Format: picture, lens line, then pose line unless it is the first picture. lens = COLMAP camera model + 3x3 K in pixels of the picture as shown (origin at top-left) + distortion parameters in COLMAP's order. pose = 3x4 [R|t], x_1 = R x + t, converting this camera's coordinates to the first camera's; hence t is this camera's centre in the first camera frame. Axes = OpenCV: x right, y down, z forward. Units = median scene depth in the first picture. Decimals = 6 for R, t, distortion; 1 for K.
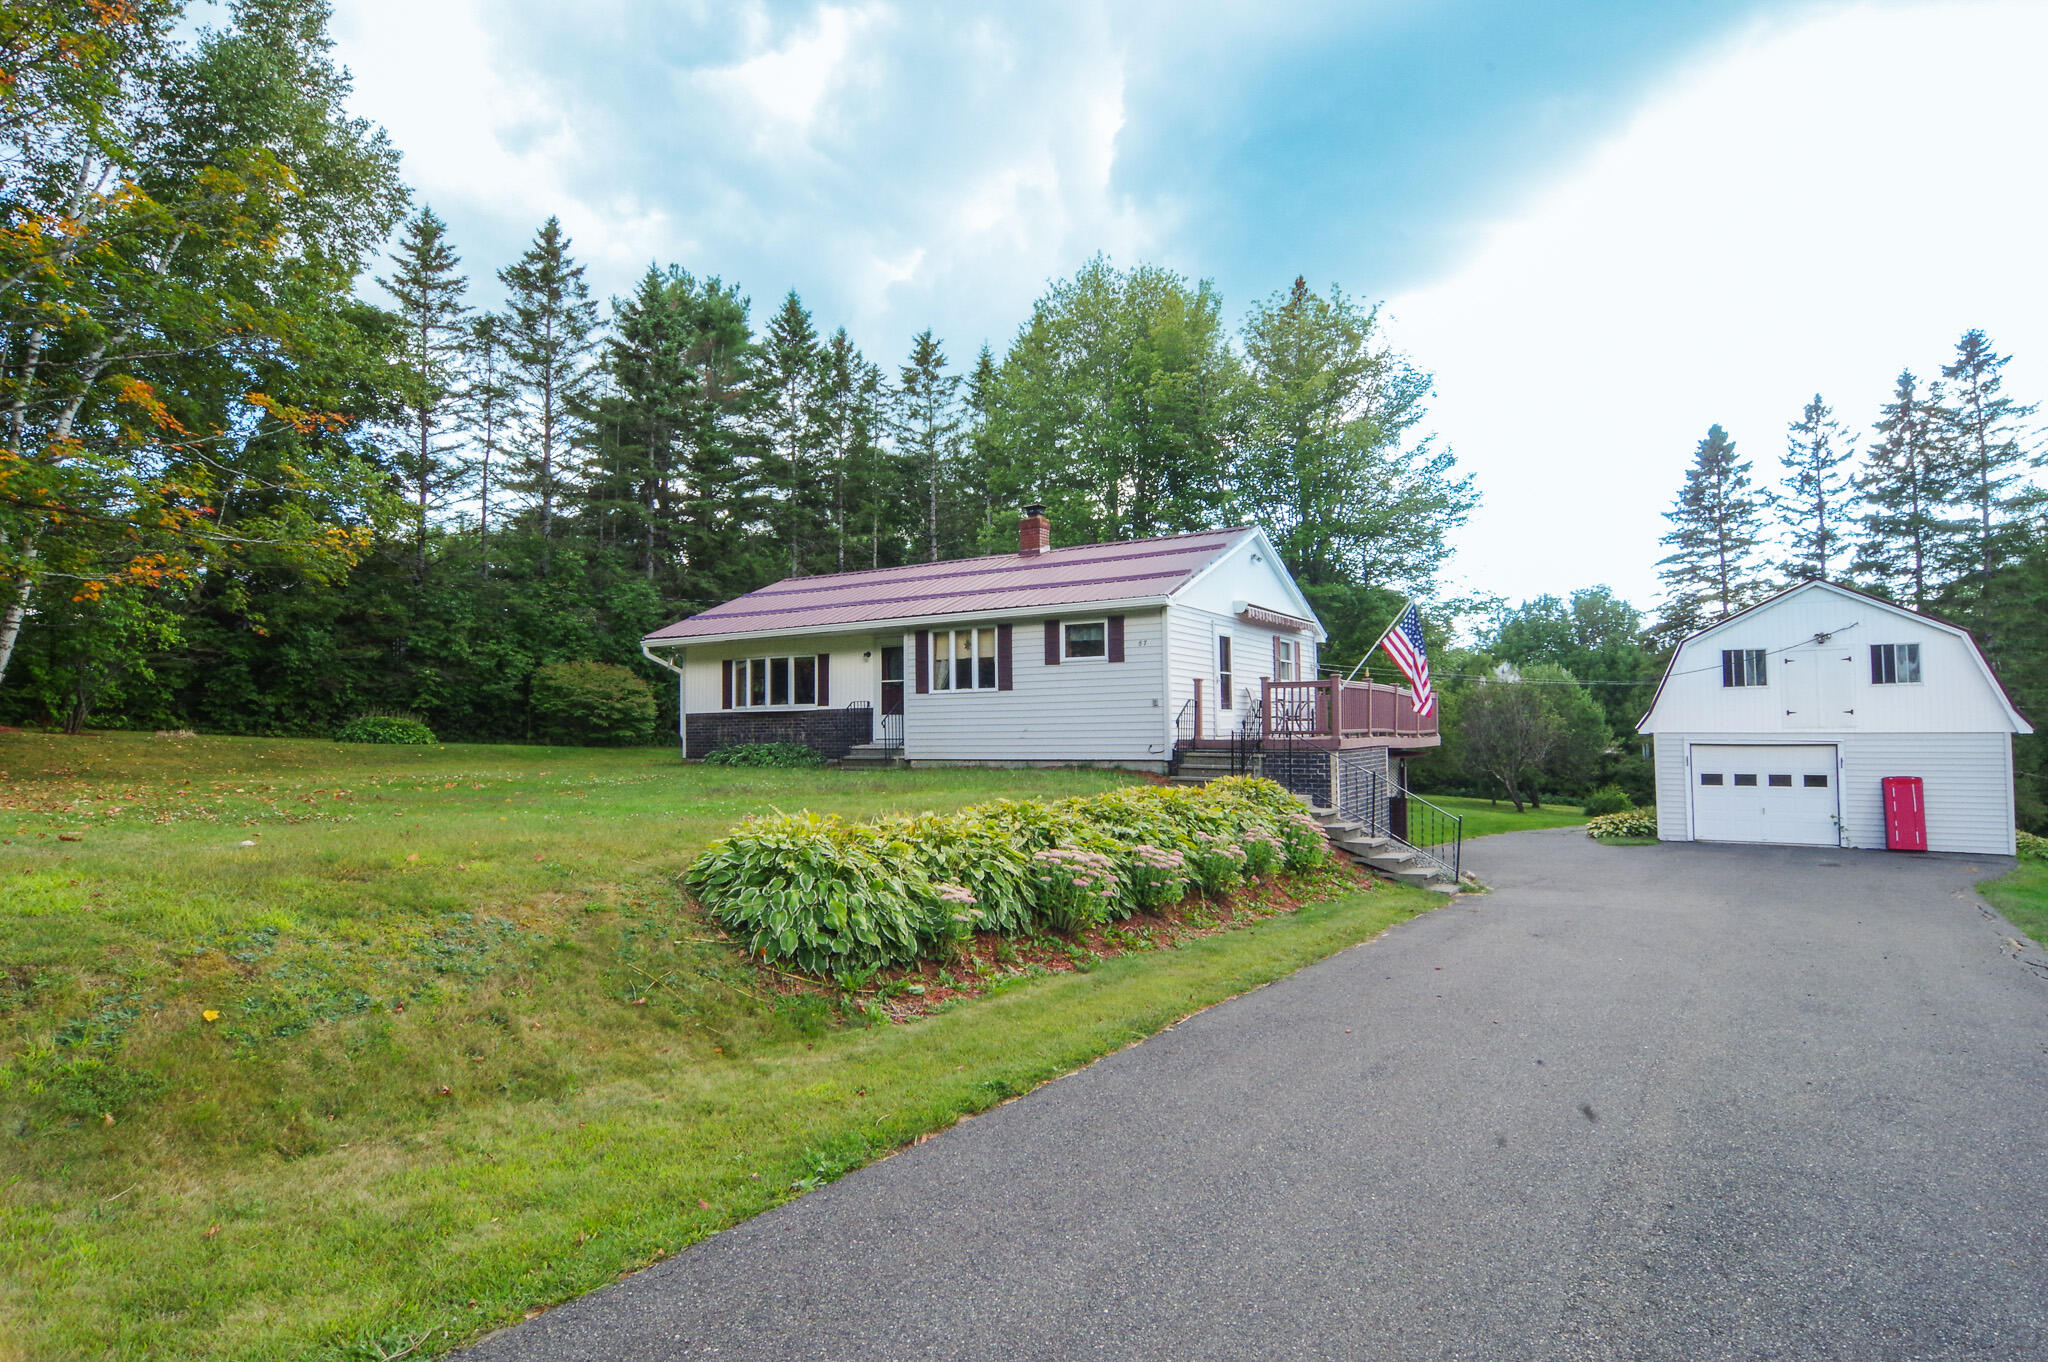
lens RADIAL K [[1095.0, 0, 1026.8], [0, 1095.0, 684.1], [0, 0, 1]] dist [-0.007227, -0.010955]
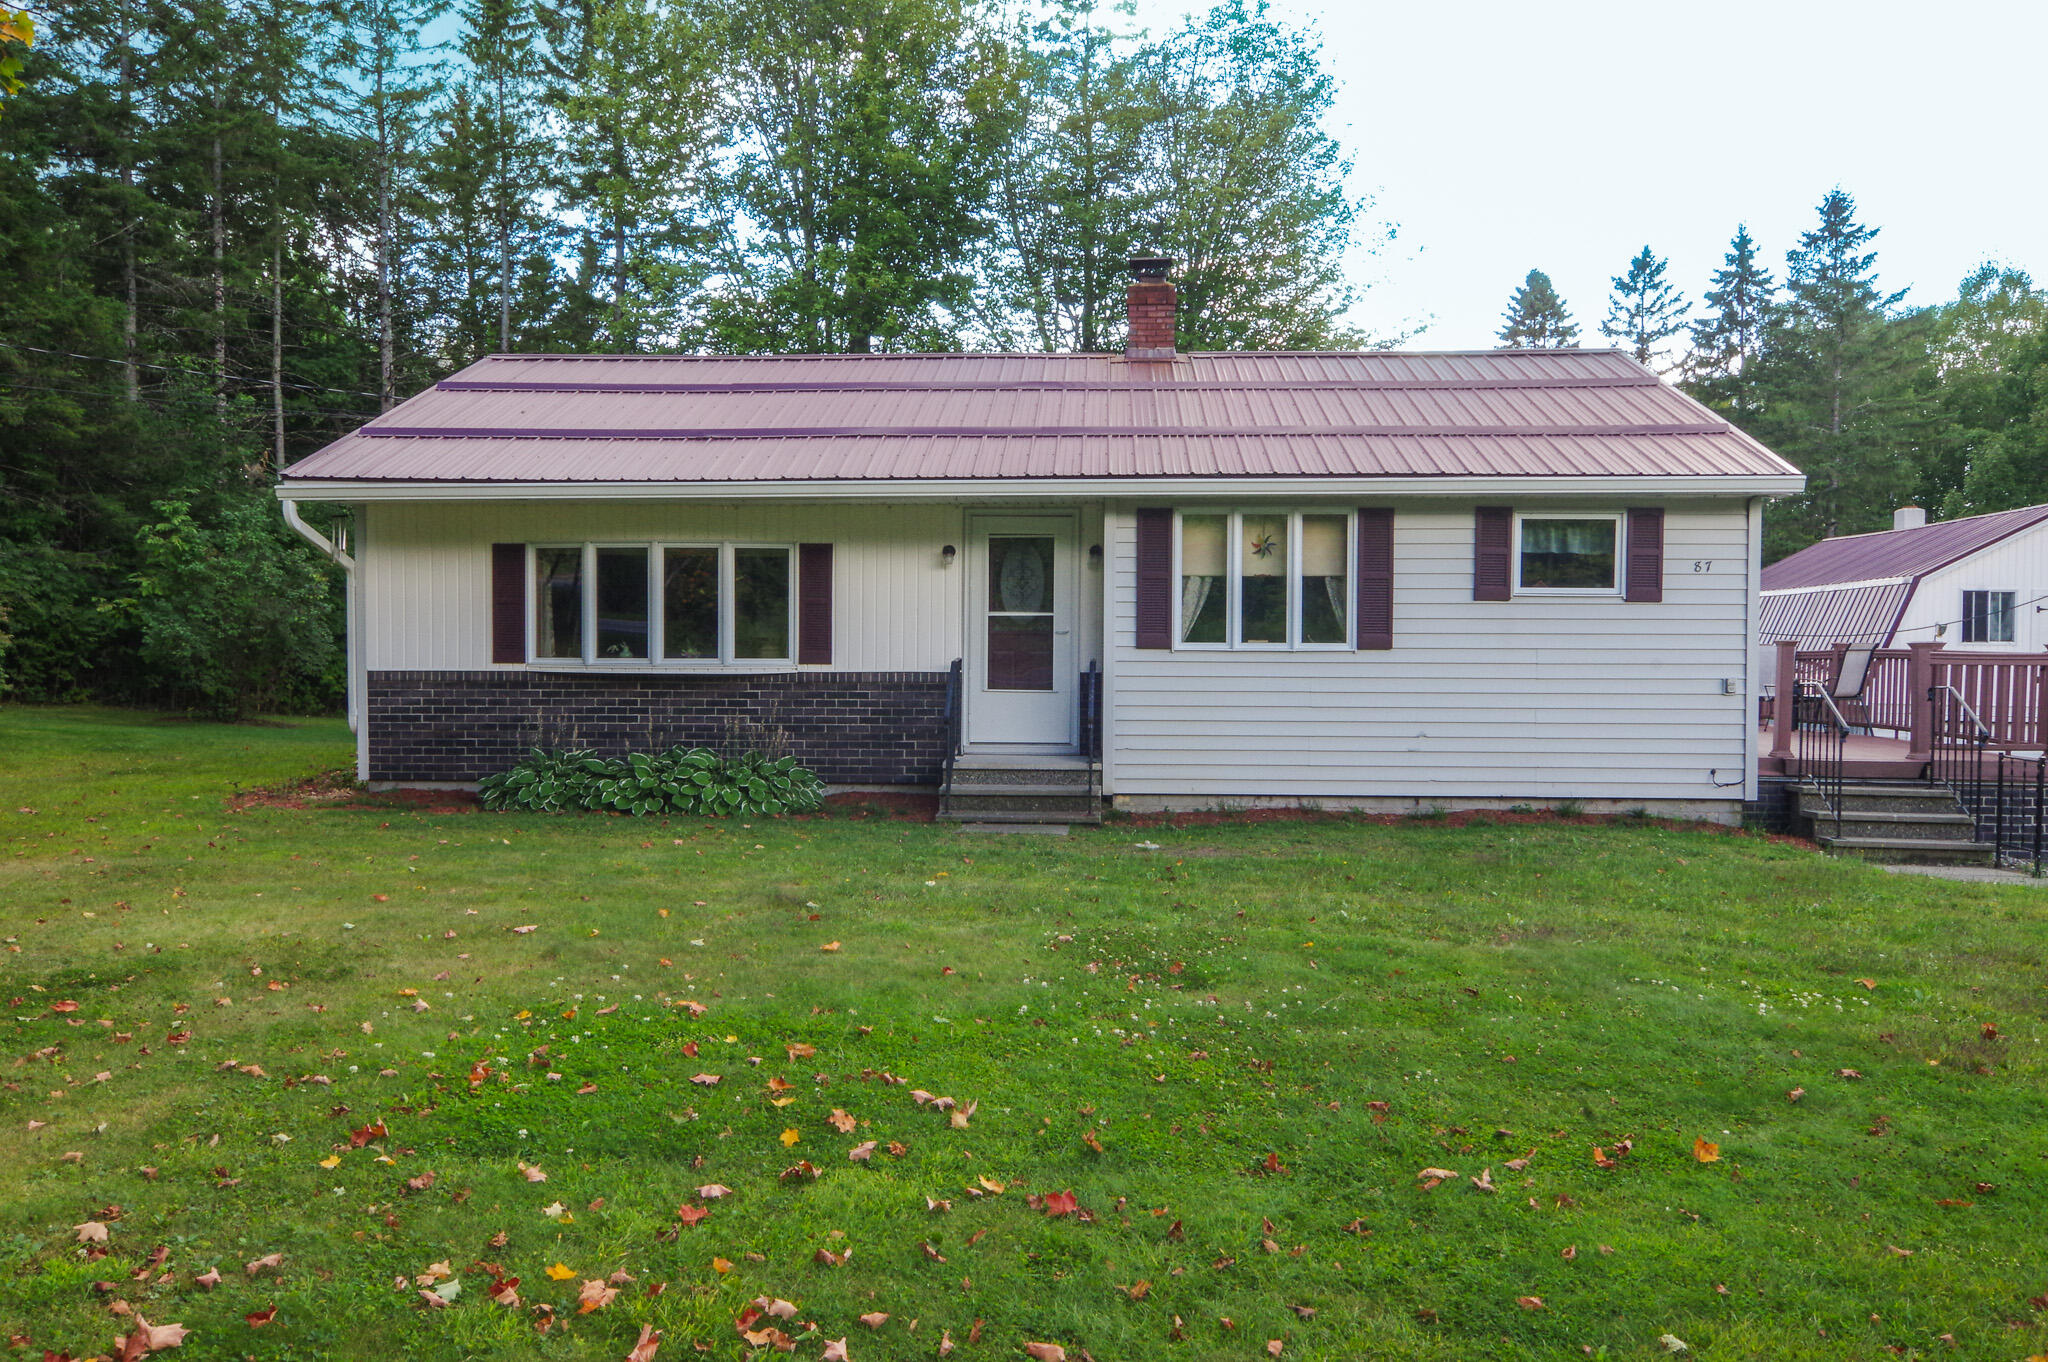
lens RADIAL K [[1537.4, 0, 1024.0], [0, 1537.4, 681.0], [0, 0, 1]] dist [-0.002602, -0.005290]
pose [[0.878940, 0.000512, 0.476931, -0.366720], [-0.035647, 0.997273, 0.064624, -0.014287], [-0.475597, -0.073802, 0.876562, 0.386685]]
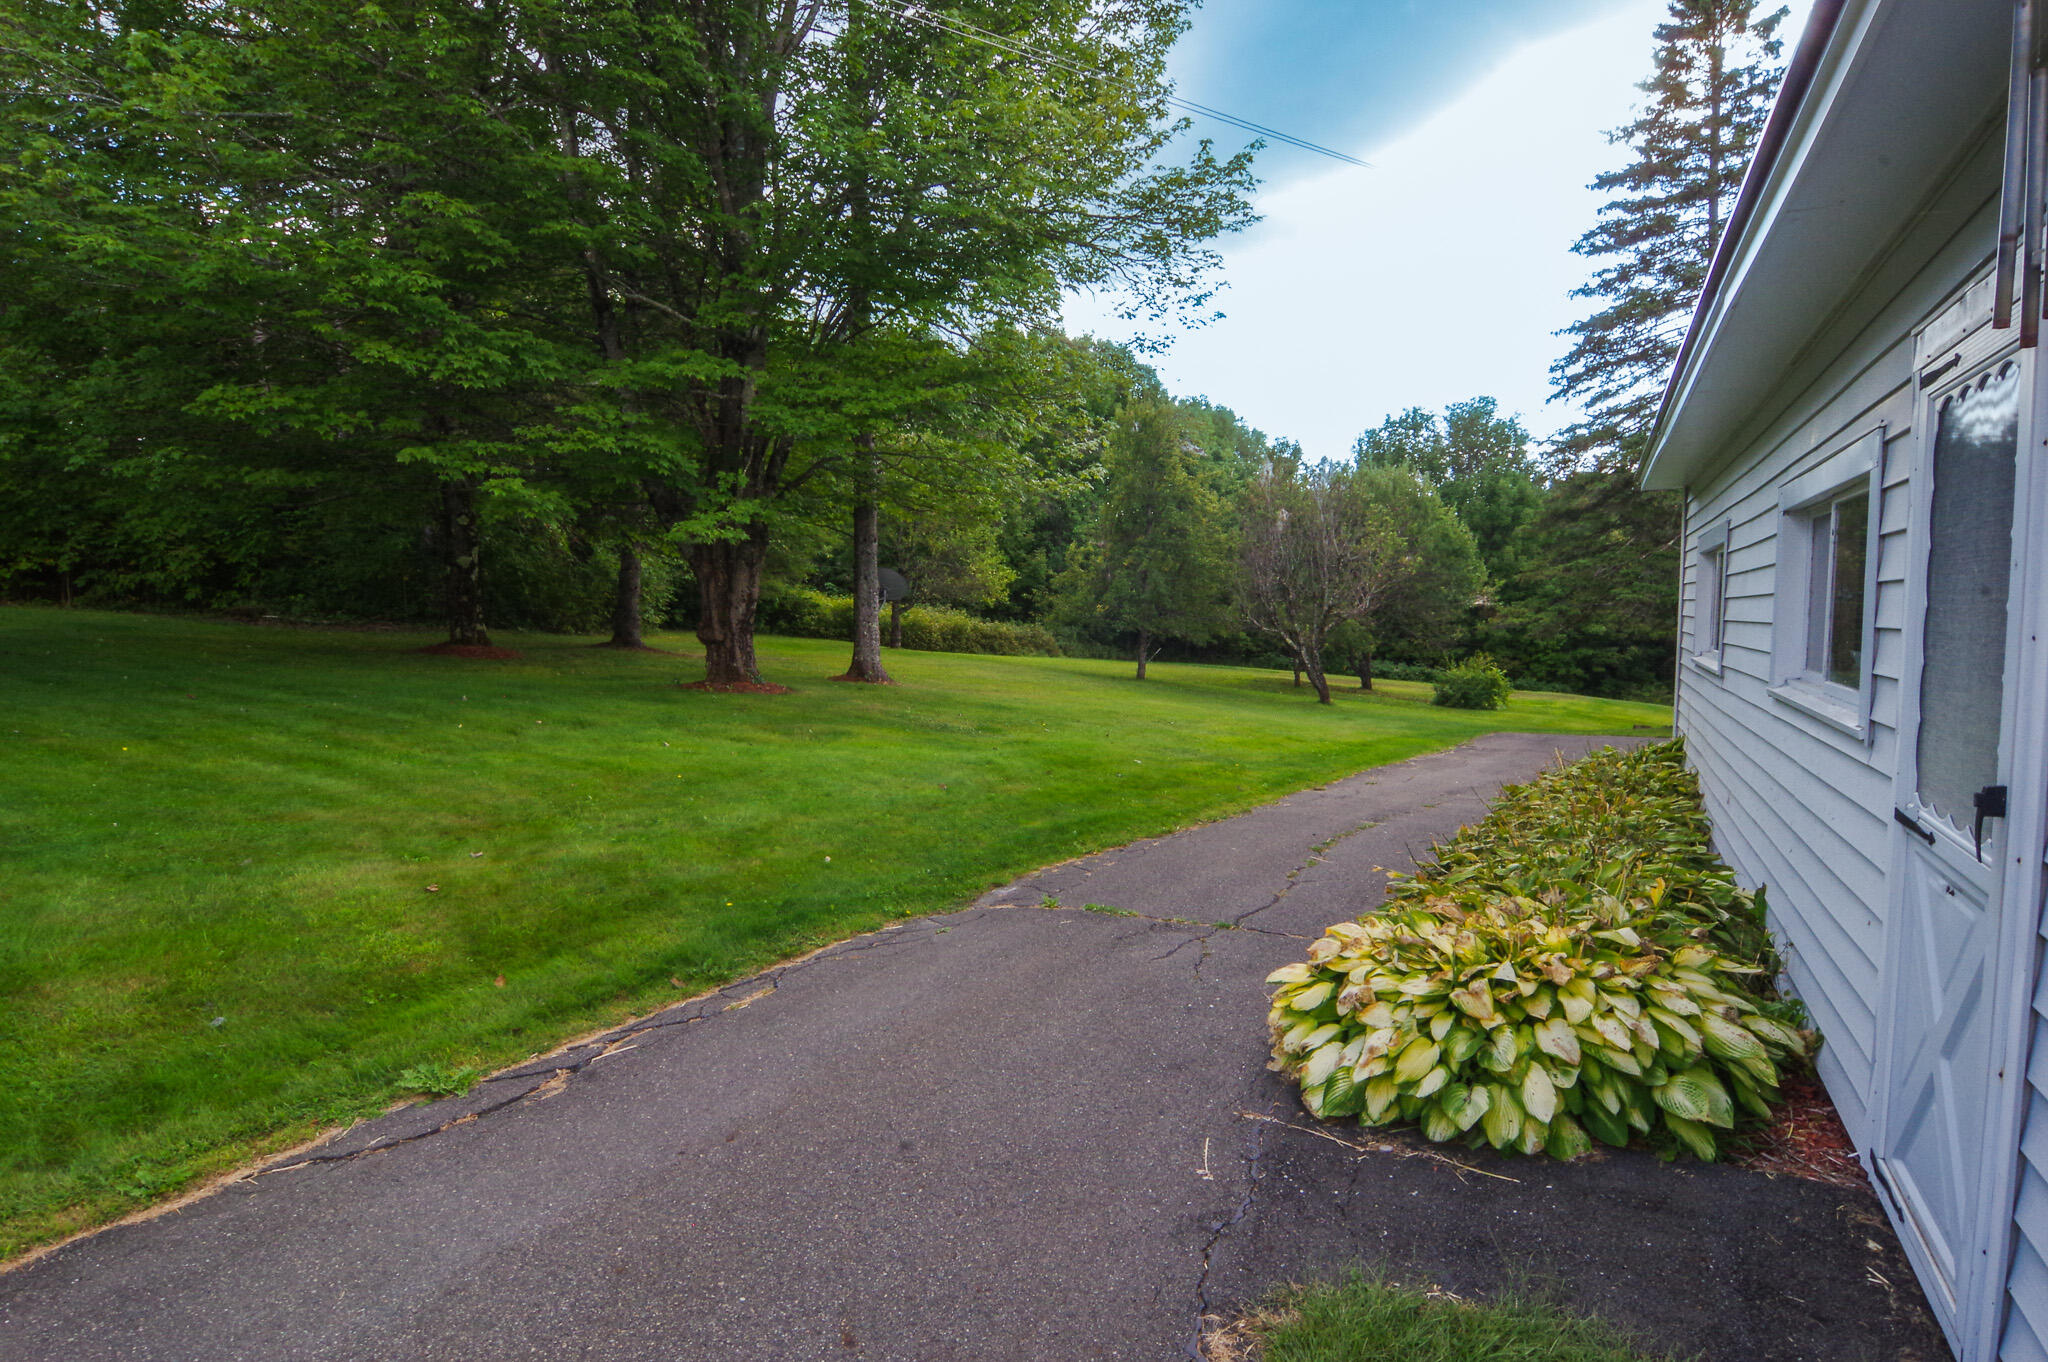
lens RADIAL K [[1091.4, 0, 1027.5], [0, 1091.4, 684.3], [0, 0, 1]] dist [-0.004807, -0.011180]
pose [[0.995556, -0.003316, 0.094115, 0.505533], [-0.008378, 0.992298, 0.123588, 0.080398], [-0.093800, -0.123827, 0.987861, 0.936410]]
